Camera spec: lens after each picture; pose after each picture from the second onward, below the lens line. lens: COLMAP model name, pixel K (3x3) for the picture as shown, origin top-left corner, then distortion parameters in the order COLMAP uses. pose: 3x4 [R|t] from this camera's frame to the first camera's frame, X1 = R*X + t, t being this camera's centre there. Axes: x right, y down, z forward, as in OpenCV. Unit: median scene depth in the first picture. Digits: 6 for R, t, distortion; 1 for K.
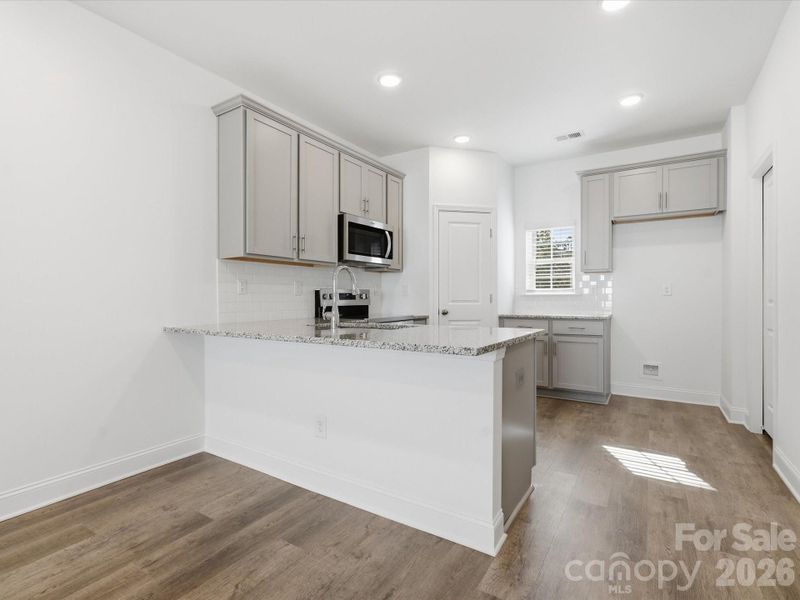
lens RADIAL K [[396.0, 0, 402.9], [0, 396.0, 302.9], [0, 0, 1]] dist [-0.008793, 0.000240]
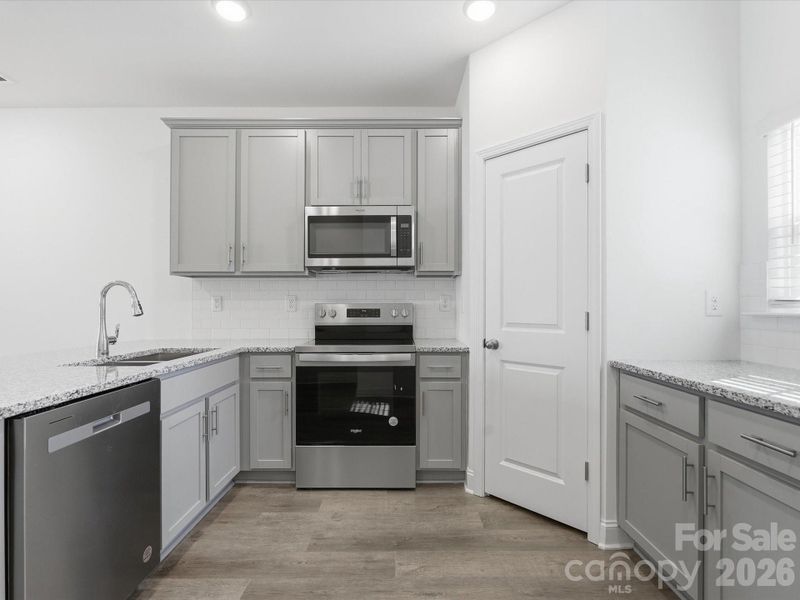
lens RADIAL K [[407.5, 0, 398.4], [0, 407.5, 302.8], [0, 0, 1]] dist [-0.002593, -0.000204]
pose [[0.527263, -0.003466, -0.849695, 0.574312], [-0.009368, 0.999907, -0.009892, -0.029652], [0.849651, 0.013176, 0.527182, 0.674486]]
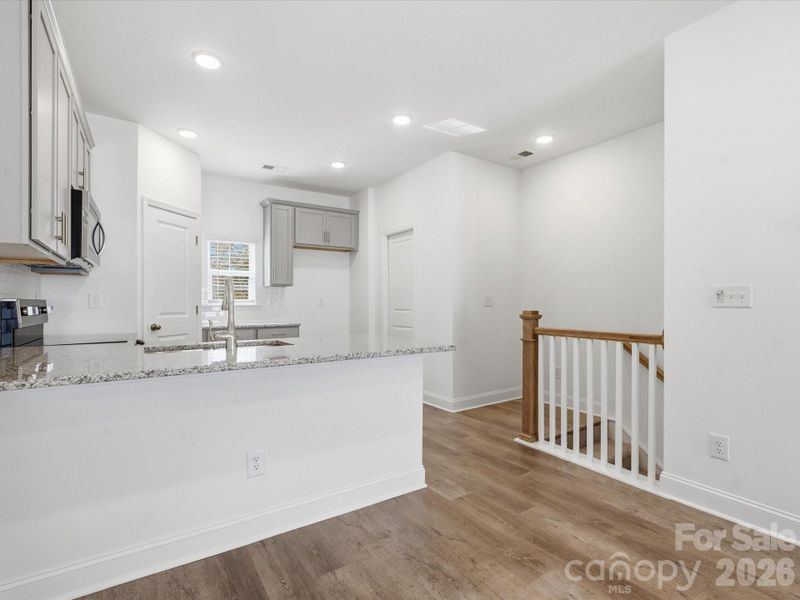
lens RADIAL K [[396.0, 0, 402.9], [0, 396.0, 302.9], [0, 0, 1]] dist [-0.008793, 0.000240]
pose [[0.408250, 0.001931, 0.912868, -0.500031], [0.011953, 0.999901, -0.007461, -0.016962], [-0.912792, 0.013957, 0.408186, 0.200445]]
